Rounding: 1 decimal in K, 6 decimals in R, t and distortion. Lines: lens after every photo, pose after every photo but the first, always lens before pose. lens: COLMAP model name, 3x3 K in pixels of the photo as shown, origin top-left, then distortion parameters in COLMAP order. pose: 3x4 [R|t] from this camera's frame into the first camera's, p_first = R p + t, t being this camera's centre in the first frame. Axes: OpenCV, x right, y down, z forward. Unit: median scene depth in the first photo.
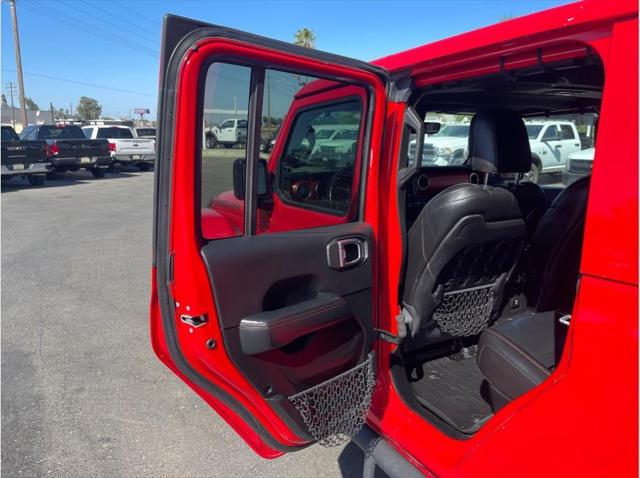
lens RADIAL K [[479.0, 0, 330.5], [0, 479.0, 228.1], [0, 0, 1]] dist [0.057568, -0.078517]
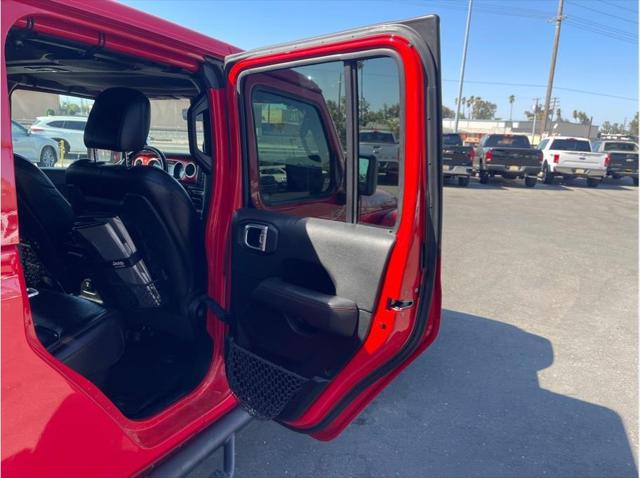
lens RADIAL K [[479.0, 0, 320.0], [0, 479.0, 238.7], [0, 0, 1]] dist [0.057568, -0.078517]
pose [[0.515169, 0.208499, -0.831342, 0.180364], [-0.214729, 0.970424, 0.110317, -0.019048], [0.829755, 0.121681, 0.544702, 0.107258]]
